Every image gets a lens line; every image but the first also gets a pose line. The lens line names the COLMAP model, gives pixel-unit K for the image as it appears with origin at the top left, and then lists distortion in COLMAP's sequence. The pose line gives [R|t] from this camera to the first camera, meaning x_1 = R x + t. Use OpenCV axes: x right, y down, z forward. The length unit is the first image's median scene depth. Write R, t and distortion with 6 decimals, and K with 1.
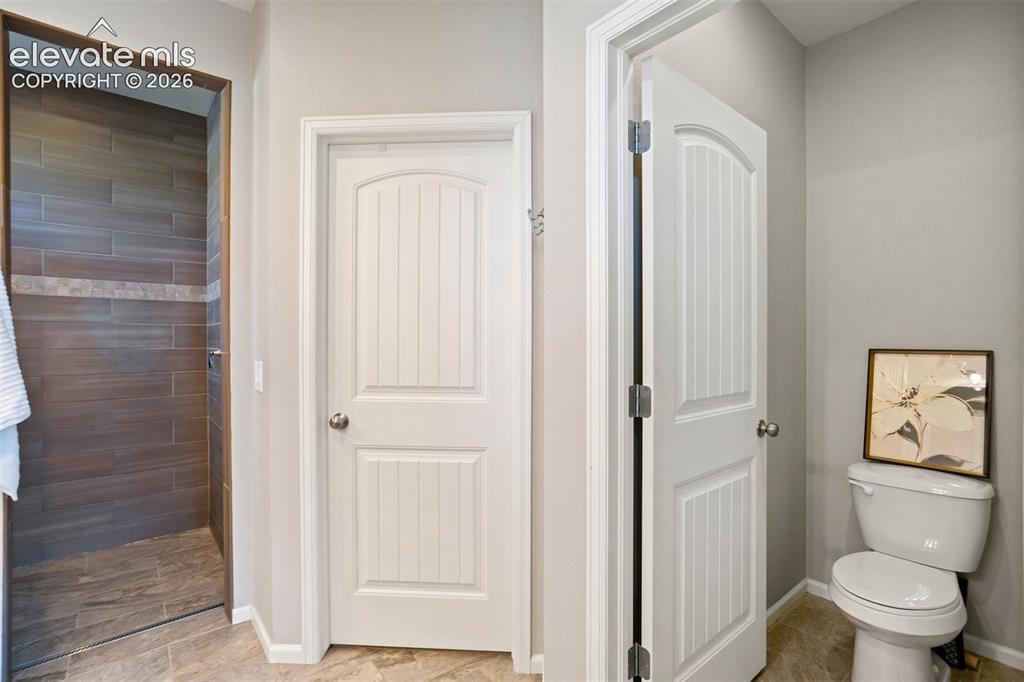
lens RADIAL K [[482.1, 0, 512.1], [0, 482.1, 344.4], [0, 0, 1]] dist [-0.036550, 0.018965]
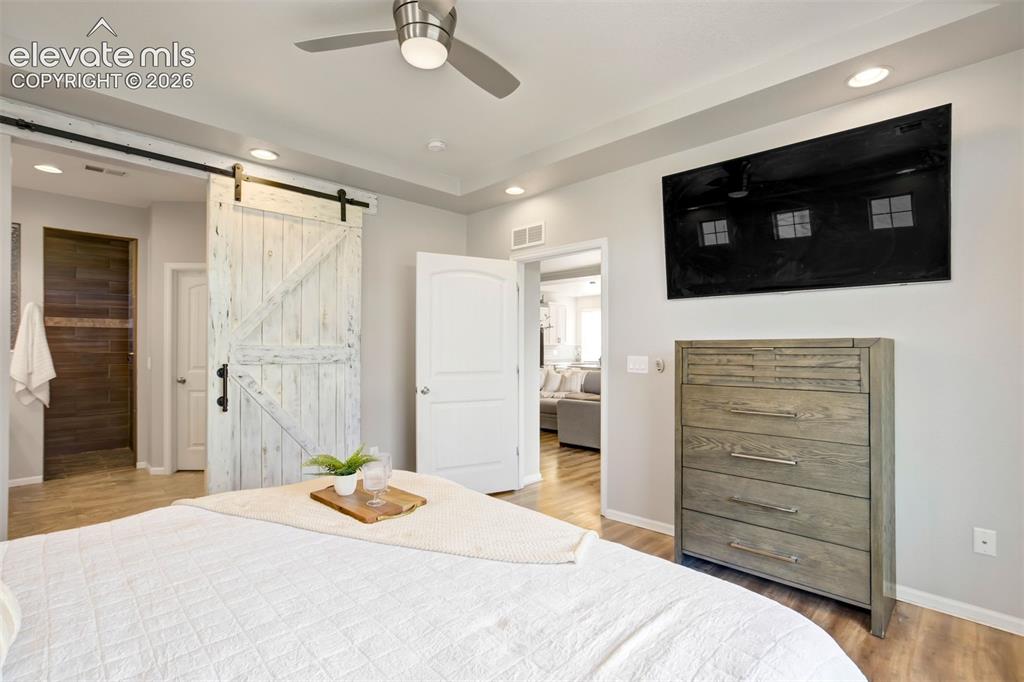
lens RADIAL K [[482.1, 0, 516.7], [0, 482.1, 349.8], [0, 0, 1]] dist [-0.036550, 0.018965]
pose [[0.994818, 0.002919, 0.101629, 0.785979], [-0.002385, 0.999983, -0.005380, 0.004637], [-0.101643, 0.005110, 0.994808, -1.155624]]
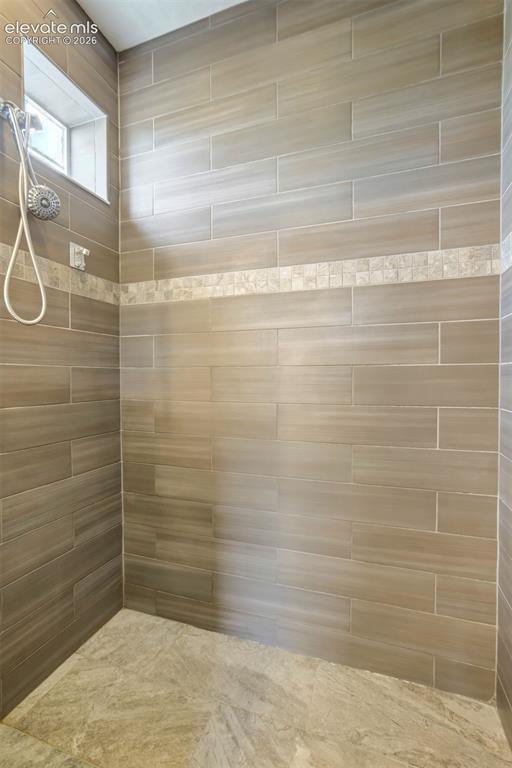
lens RADIAL K [[361.6, 0, 258.8], [0, 361.6, 386.4], [0, 0, 1]] dist [-0.036550, 0.018965]
pose [[0.501198, 0.014810, -0.865206, -0.489691], [-0.003365, 0.999879, 0.015165, 0.030806], [0.865326, -0.004689, 0.501187, 0.652661]]
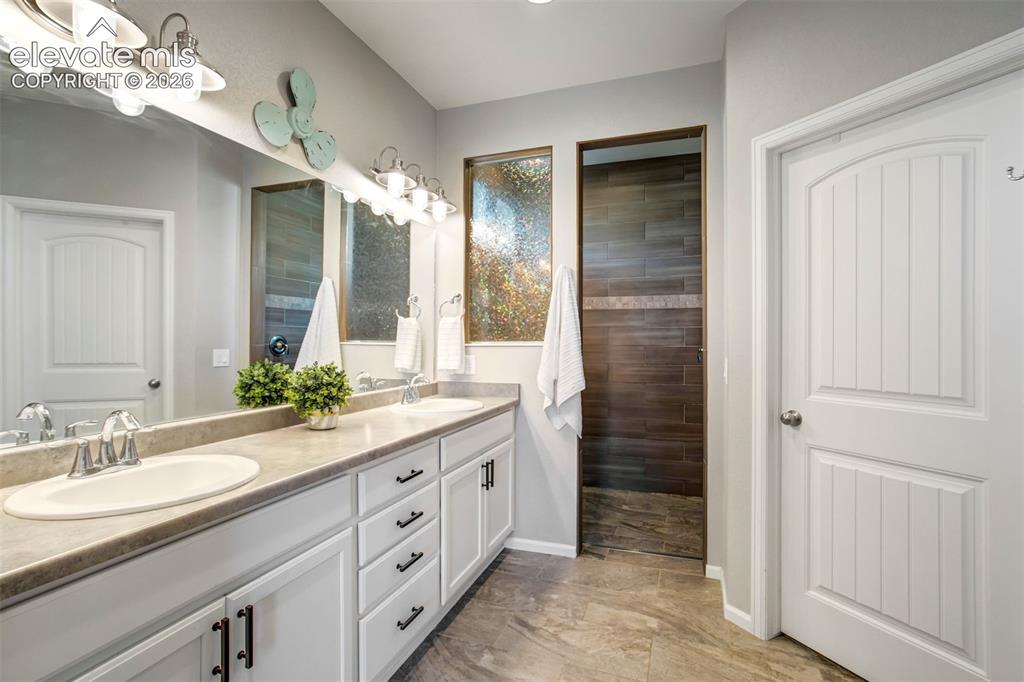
lens RADIAL K [[482.1, 0, 507.9], [0, 482.1, 339.1], [0, 0, 1]] dist [-0.036550, 0.018965]
pose [[0.501445, -0.000993, -0.865189, 0.150851], [-0.007072, 0.999961, -0.005246, -0.000182], [0.865161, 0.008750, 0.501418, -0.030285]]
